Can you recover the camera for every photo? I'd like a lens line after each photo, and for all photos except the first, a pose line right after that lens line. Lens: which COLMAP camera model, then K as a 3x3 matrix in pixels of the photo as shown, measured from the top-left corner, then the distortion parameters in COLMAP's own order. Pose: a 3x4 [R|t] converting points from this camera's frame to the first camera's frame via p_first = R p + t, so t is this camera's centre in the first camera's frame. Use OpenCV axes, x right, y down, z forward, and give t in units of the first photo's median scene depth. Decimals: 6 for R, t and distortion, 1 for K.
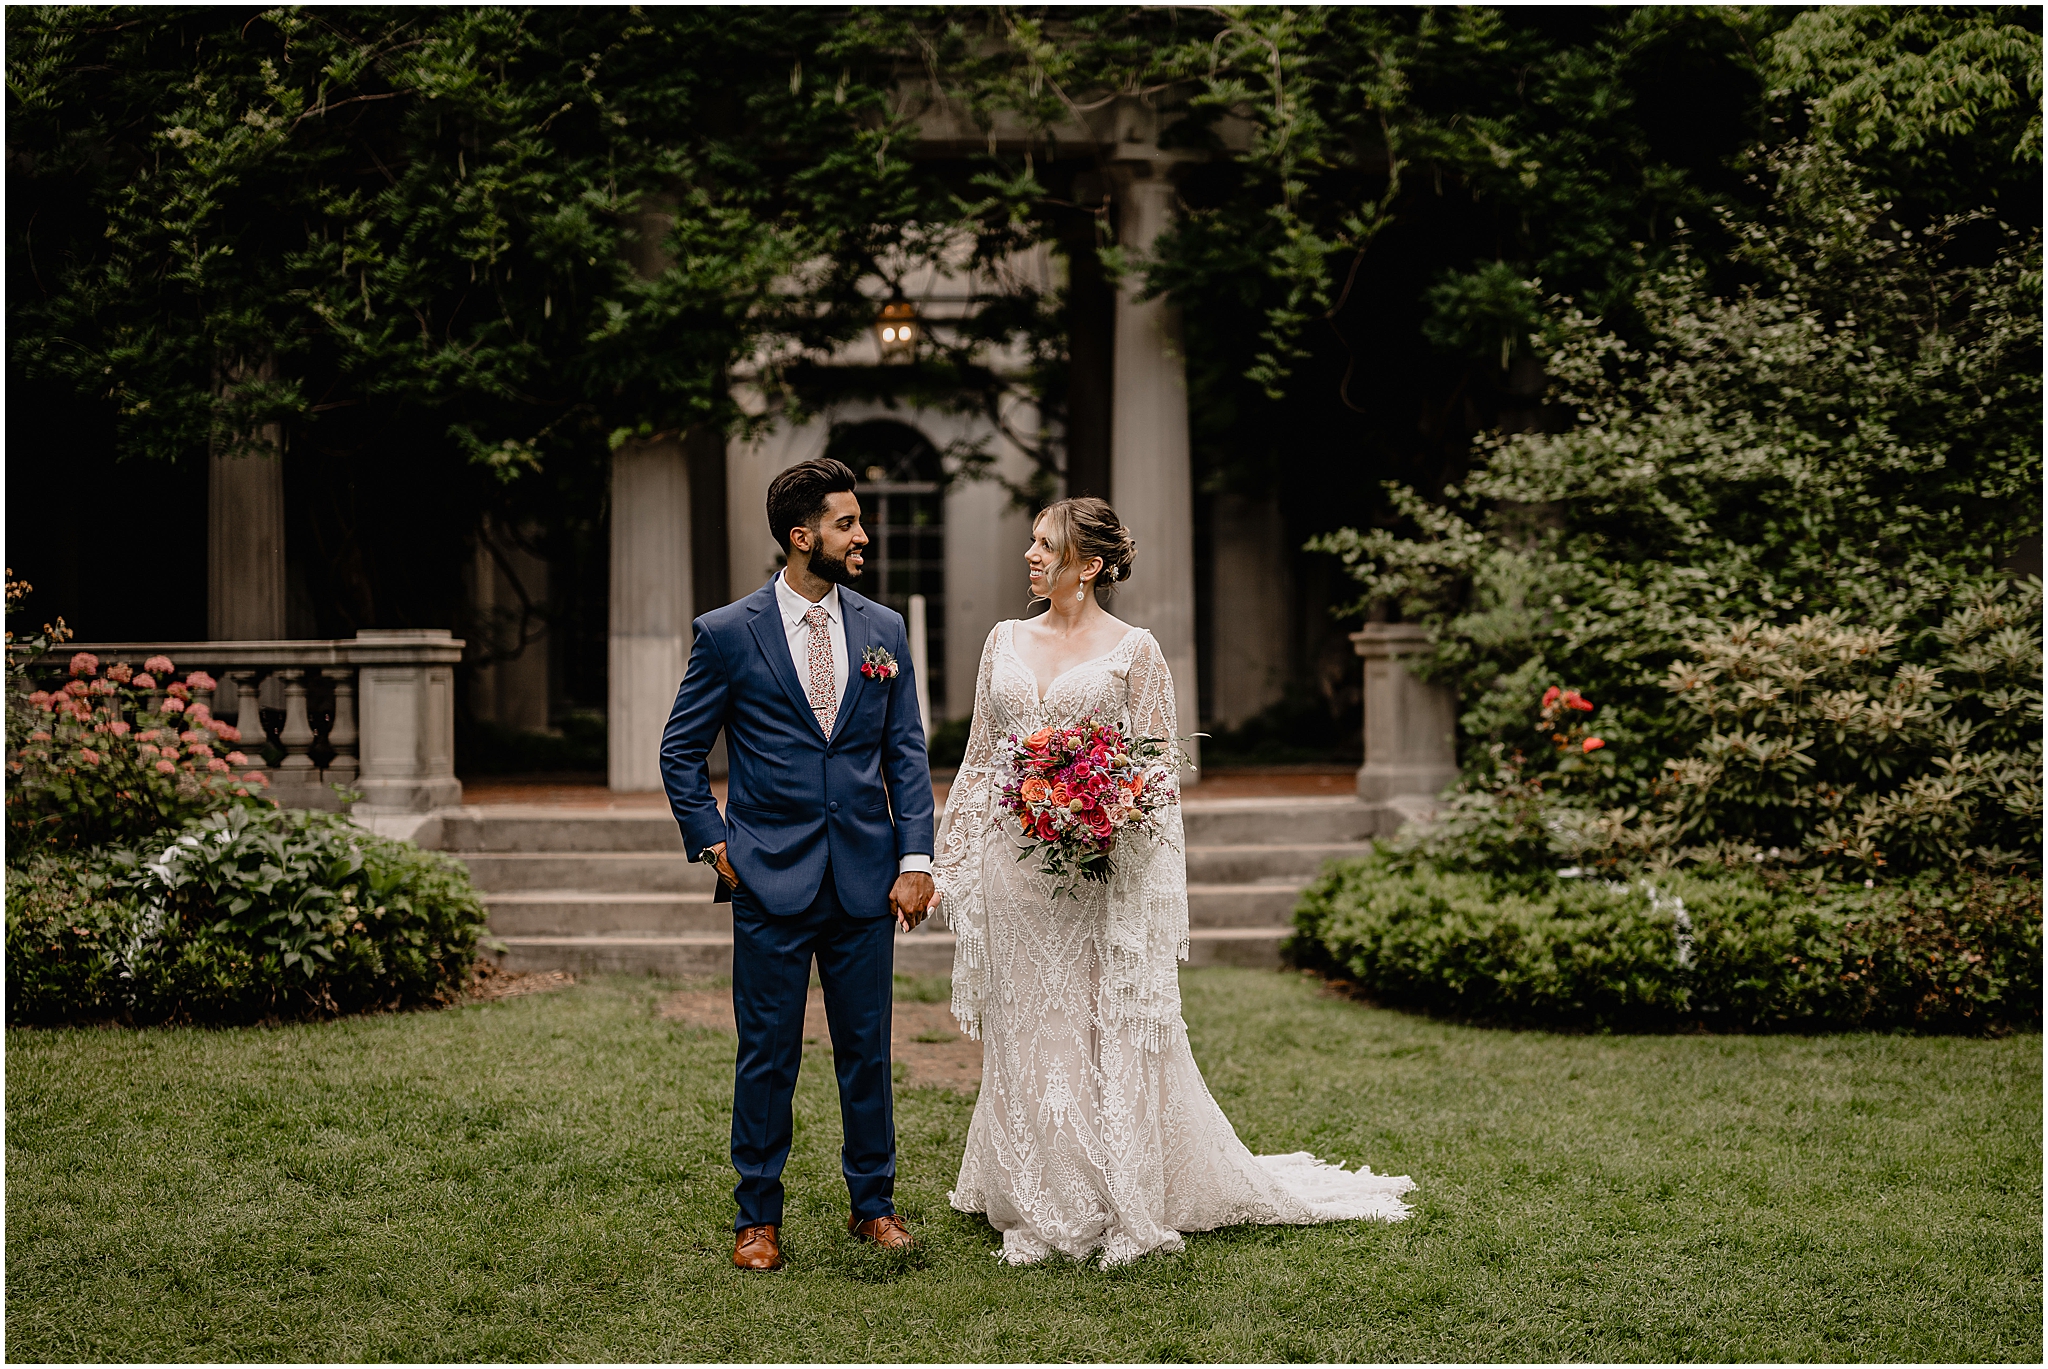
lens RADIAL K [[2815.9, 0, 1195.0], [0, 2815.9, 688.0], [0, 0, 1]] dist [0.000917, -0.000994]
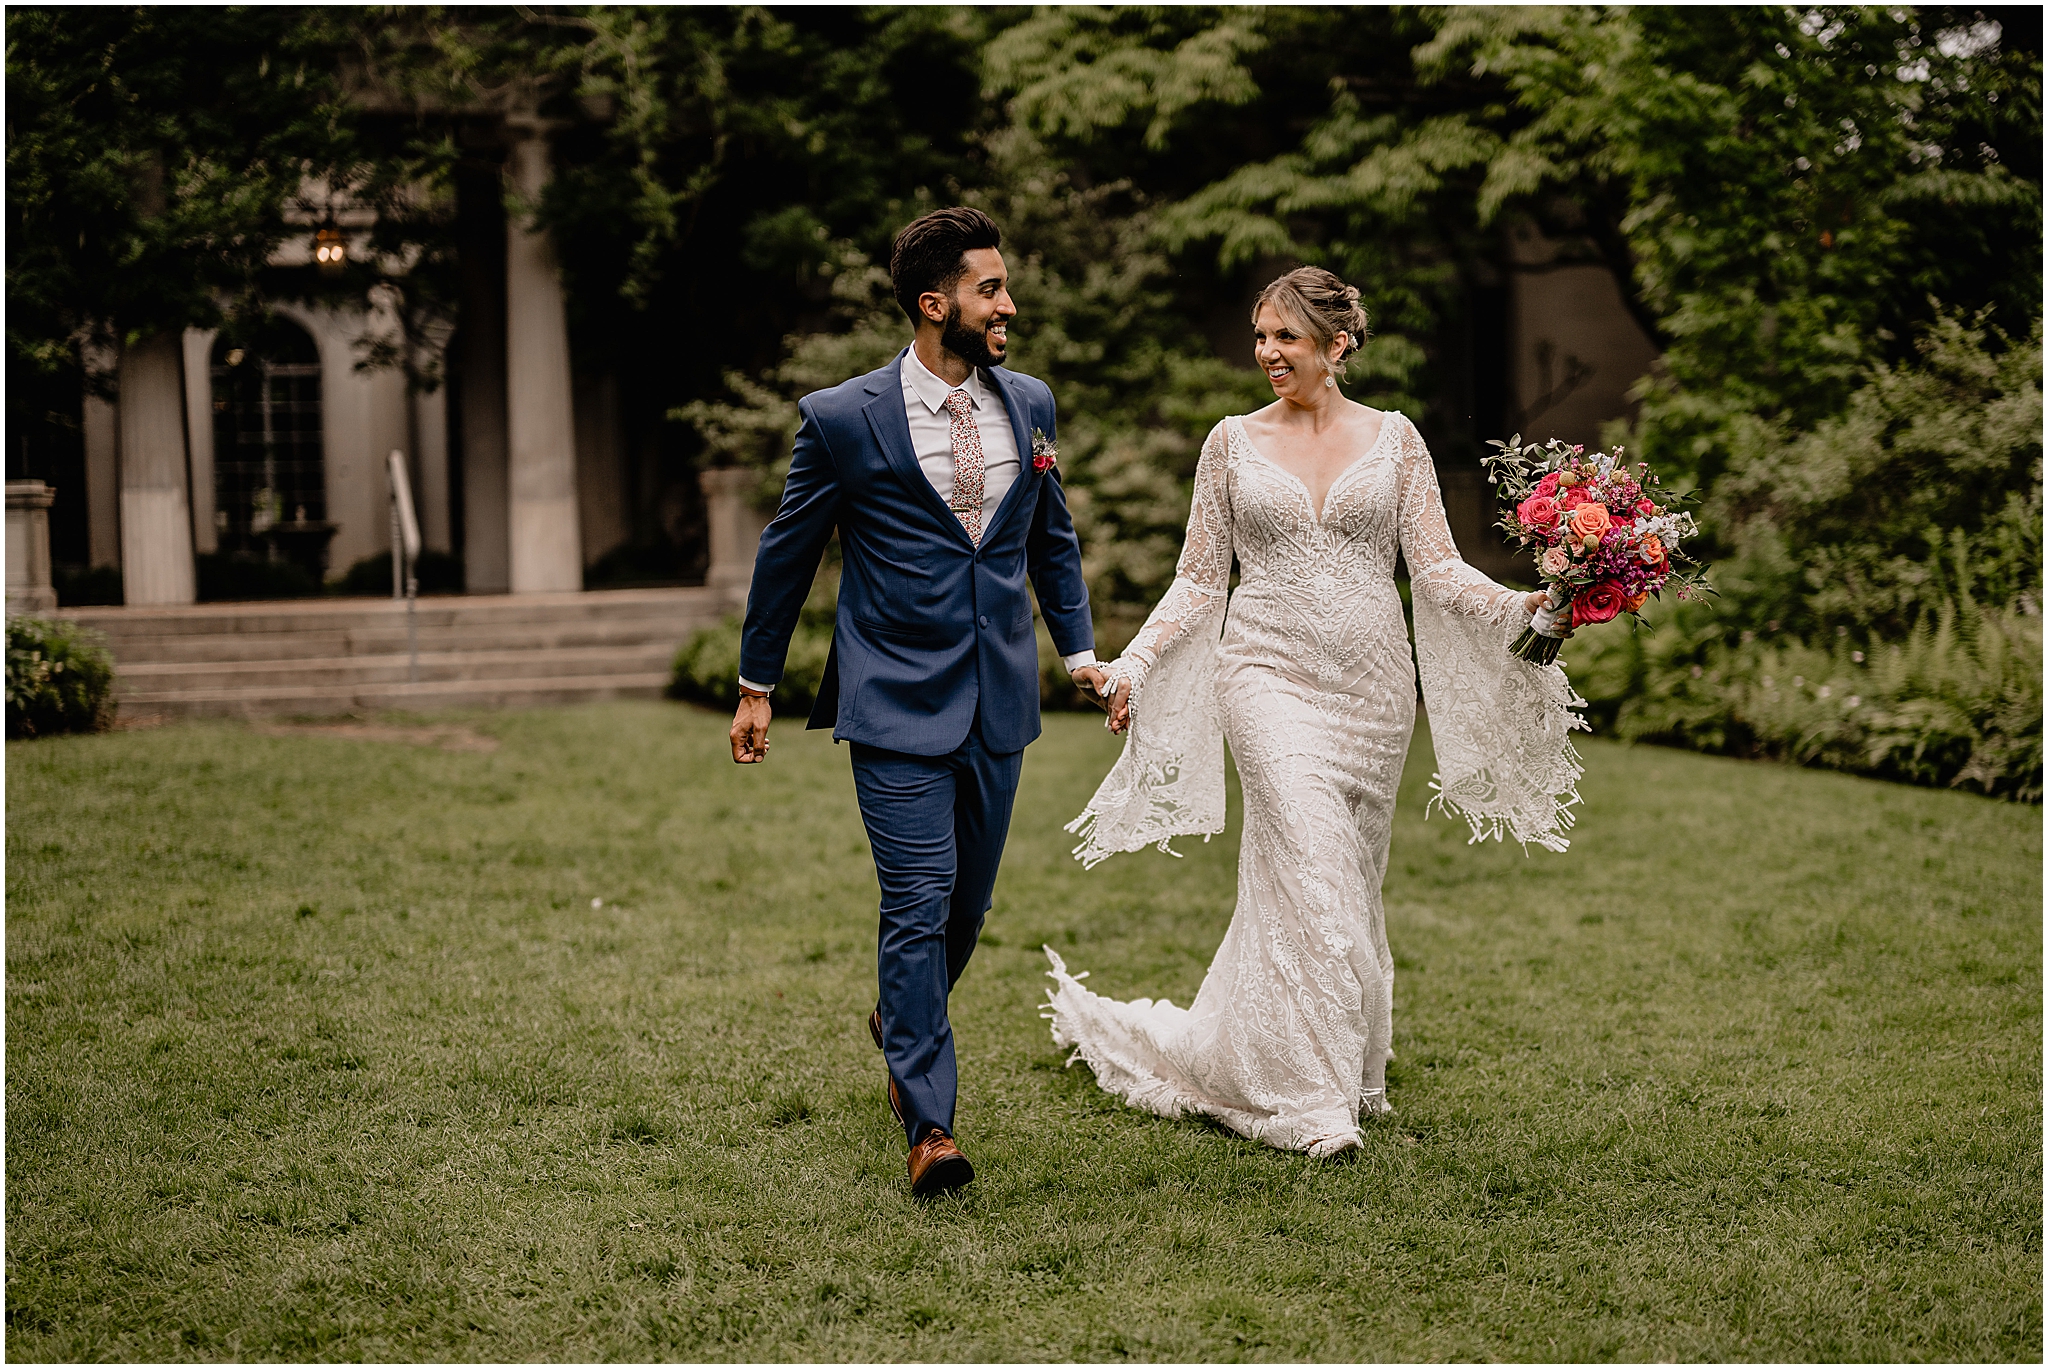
lens RADIAL K [[2900.2, 0, 1024.0], [0, 2900.2, 684.5], [0, 0, 1]] dist [0.003803, 0.063200]
pose [[0.981856, -0.026945, 0.187701, -0.058178], [0.019017, 0.998854, 0.043913, 0.022928], [-0.188670, -0.039547, 0.981244, -0.444644]]
